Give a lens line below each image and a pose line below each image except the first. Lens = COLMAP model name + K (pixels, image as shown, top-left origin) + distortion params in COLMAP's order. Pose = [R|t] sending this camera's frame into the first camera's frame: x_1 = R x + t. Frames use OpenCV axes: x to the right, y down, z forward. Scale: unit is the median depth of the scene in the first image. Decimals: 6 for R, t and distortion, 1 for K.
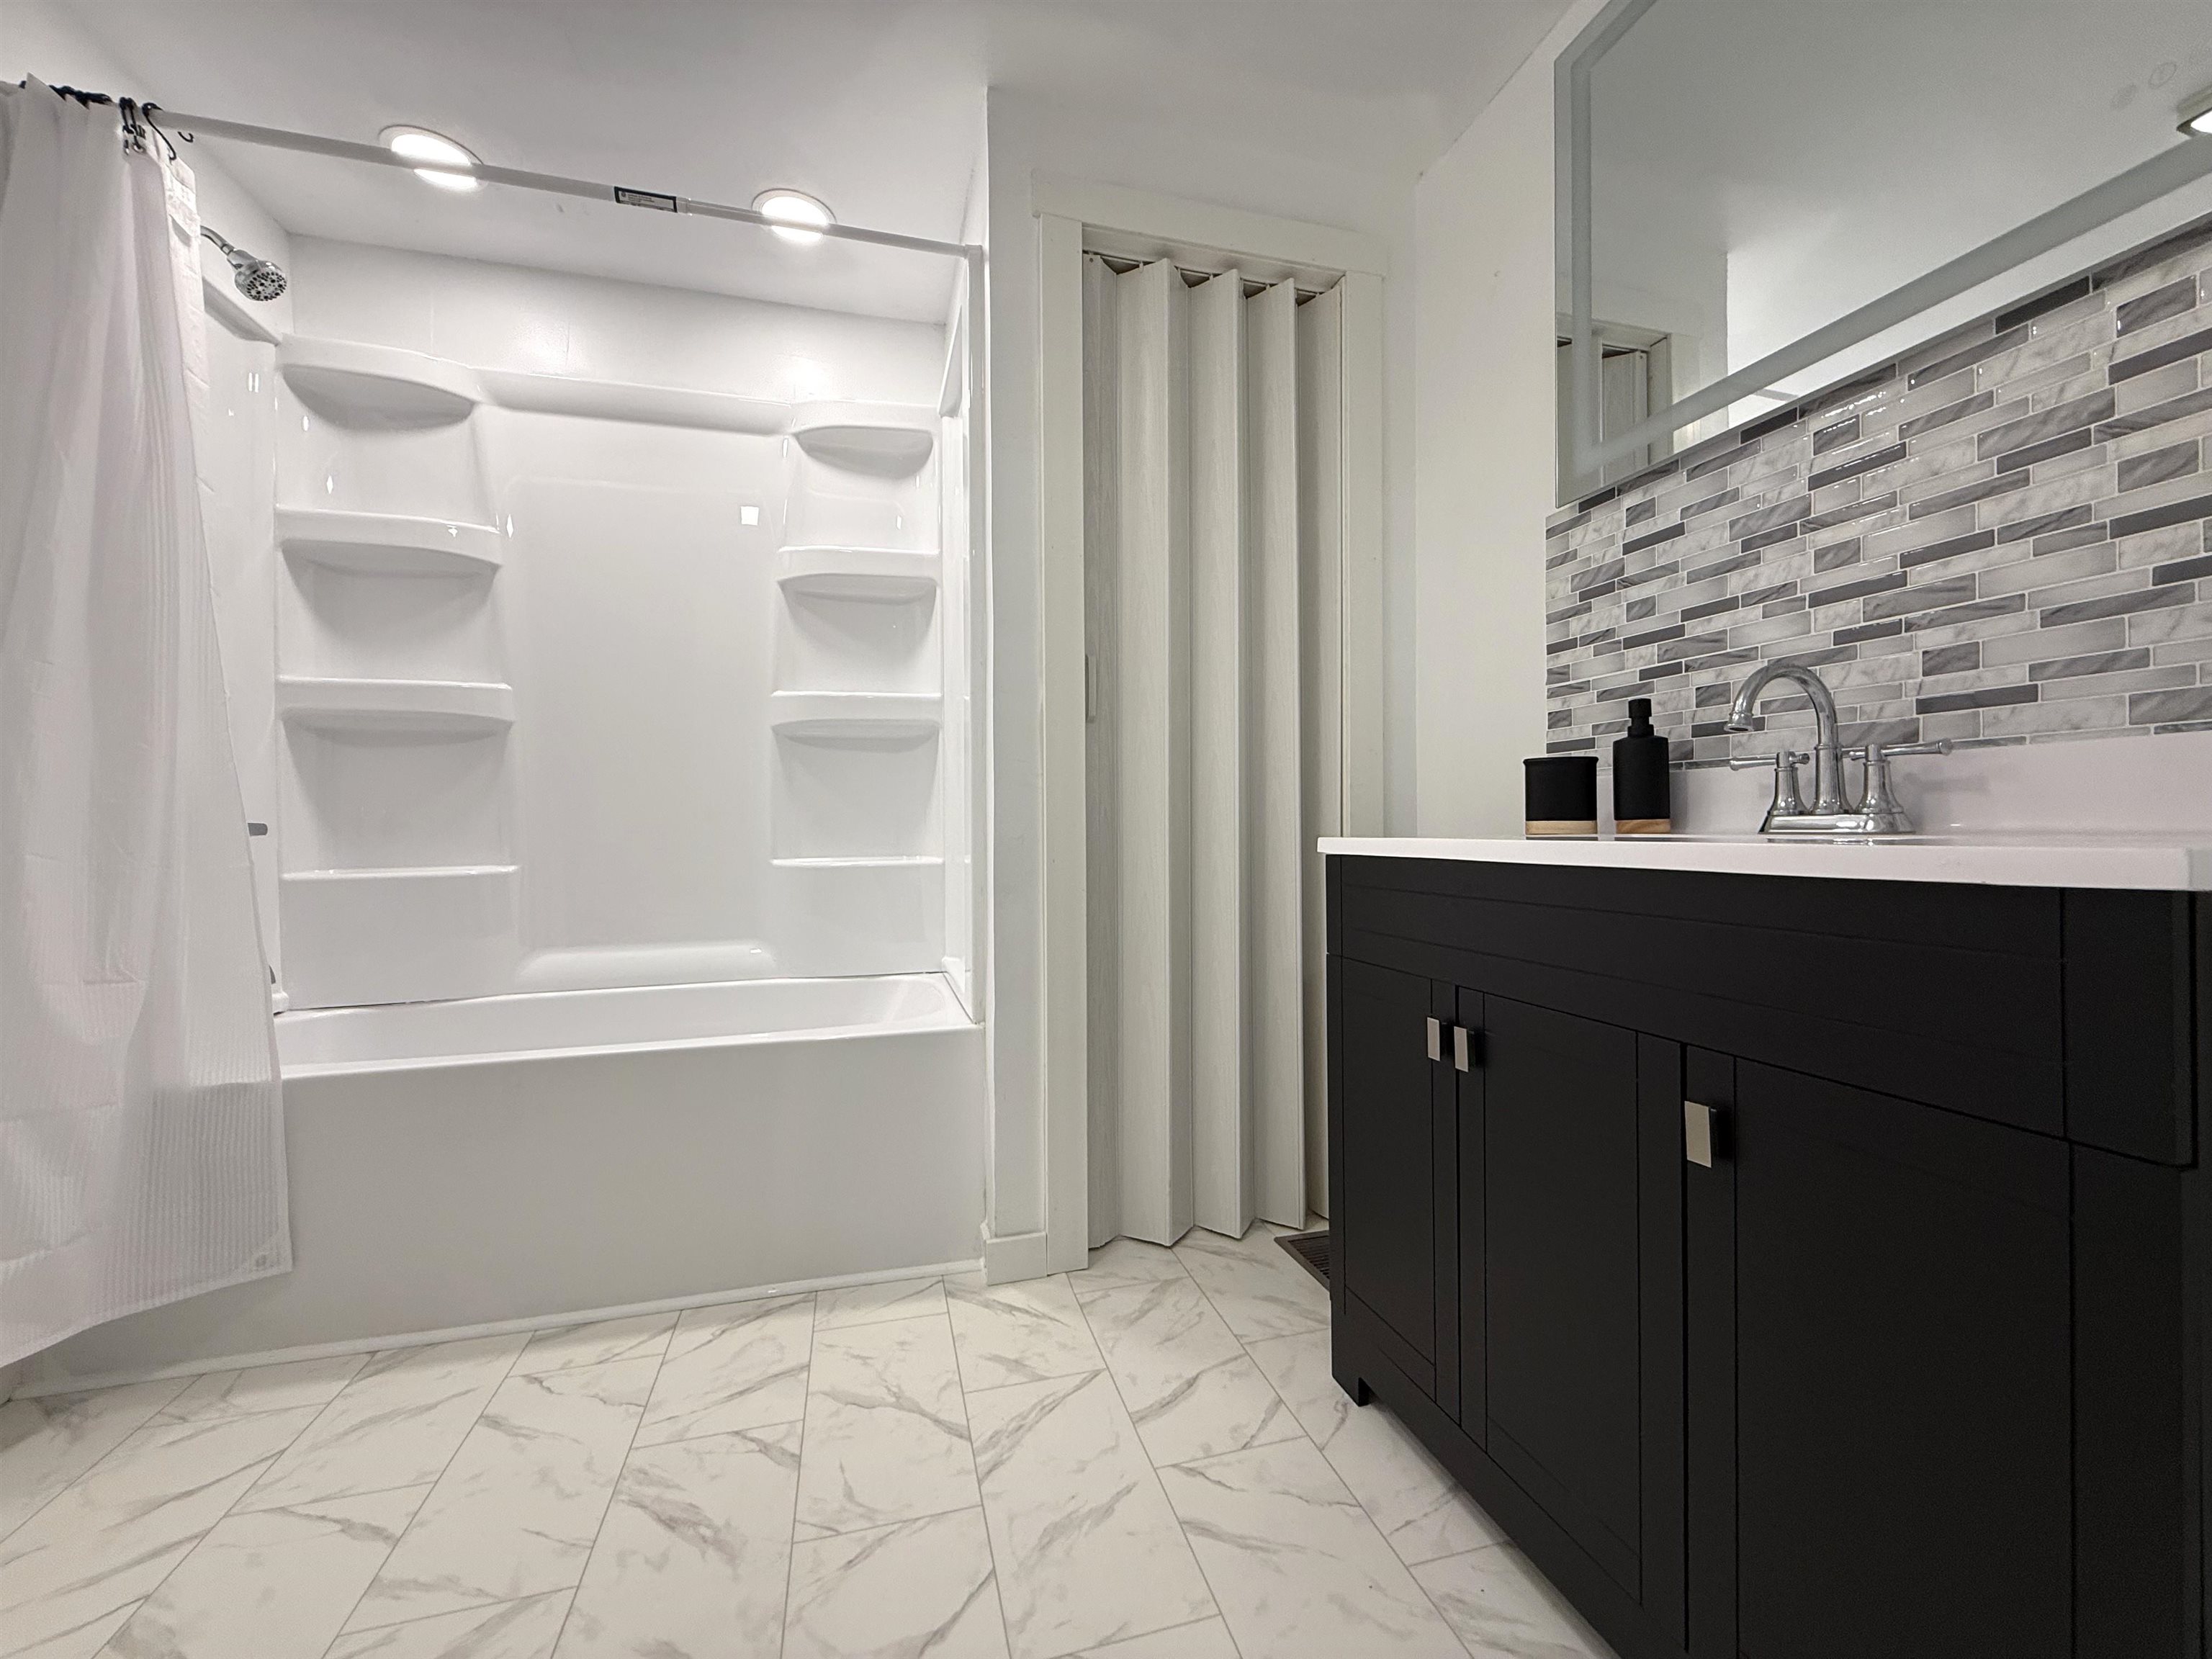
lens RADIAL K [[879.0, 0, 1101.3], [0, 879.0, 827.1], [0, 0, 1]] dist [0.000901, -0.000087]
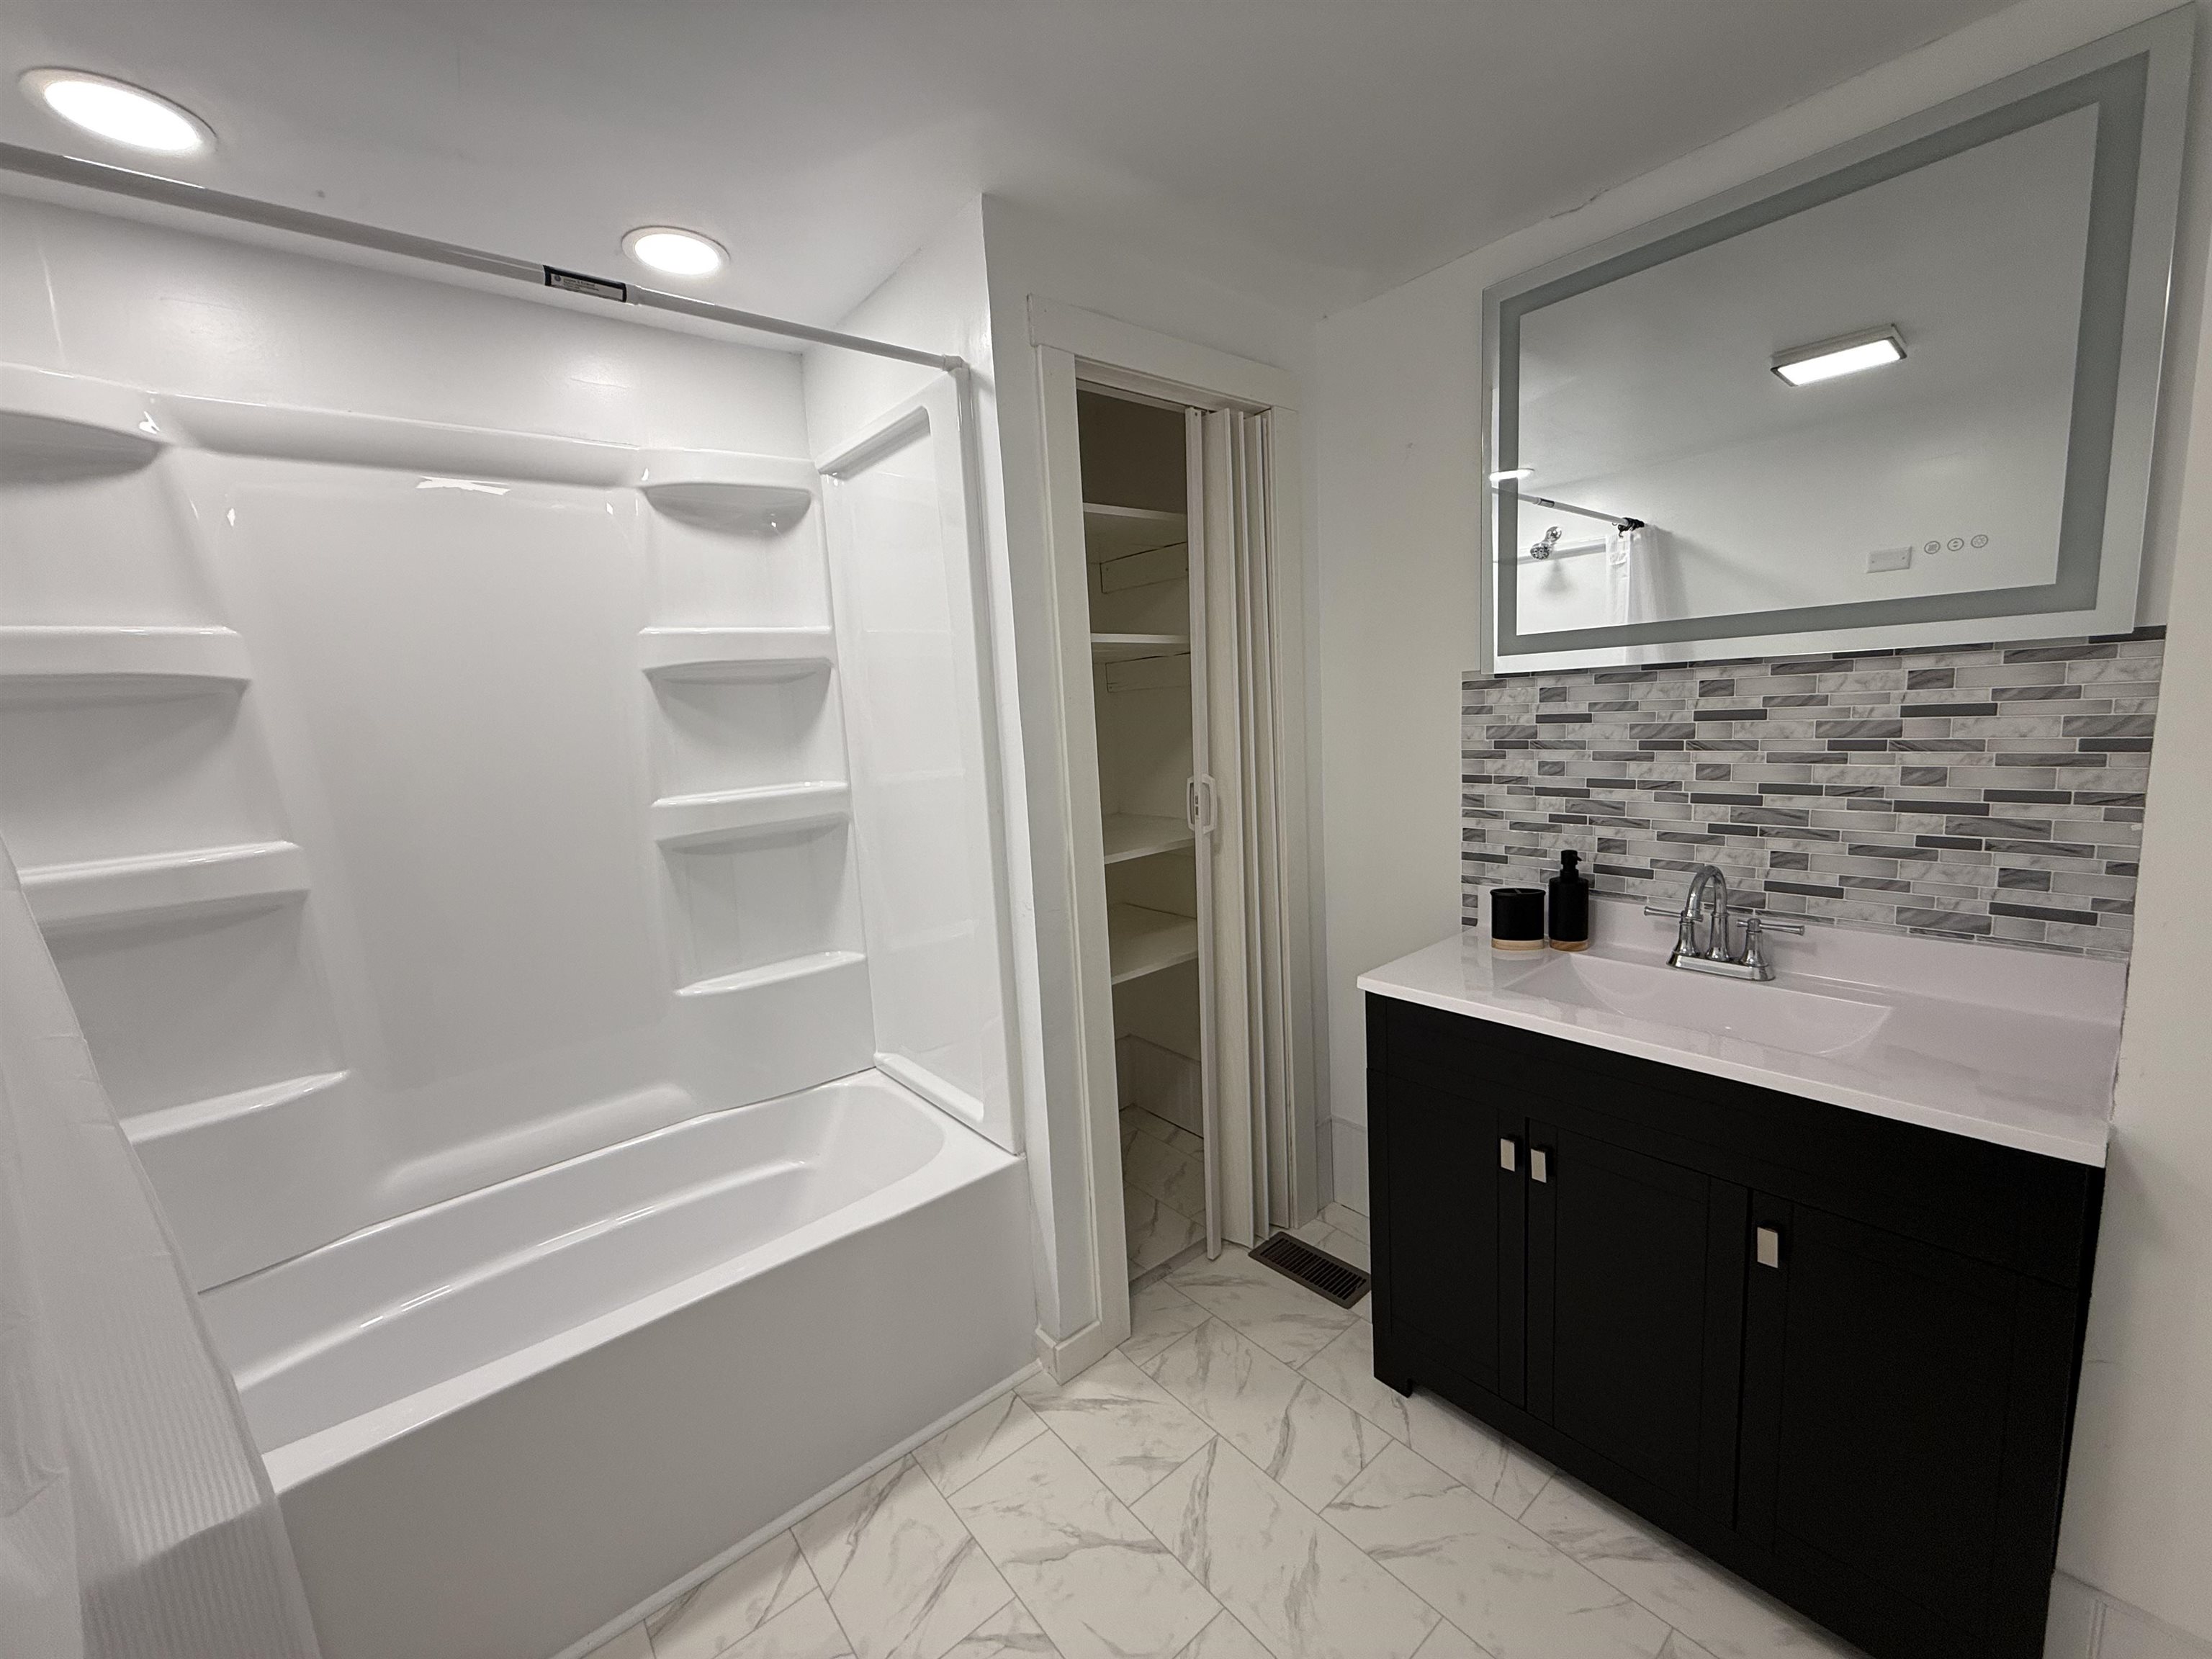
lens RADIAL K [[879.0, 0, 1101.3], [0, 879.0, 827.1], [0, 0, 1]] dist [0.000901, -0.000087]
pose [[0.911631, -0.101781, 0.398209, -0.528038], [0.051509, 0.989507, 0.134994, -0.367274], [-0.407770, -0.102554, 0.907307, 0.068005]]
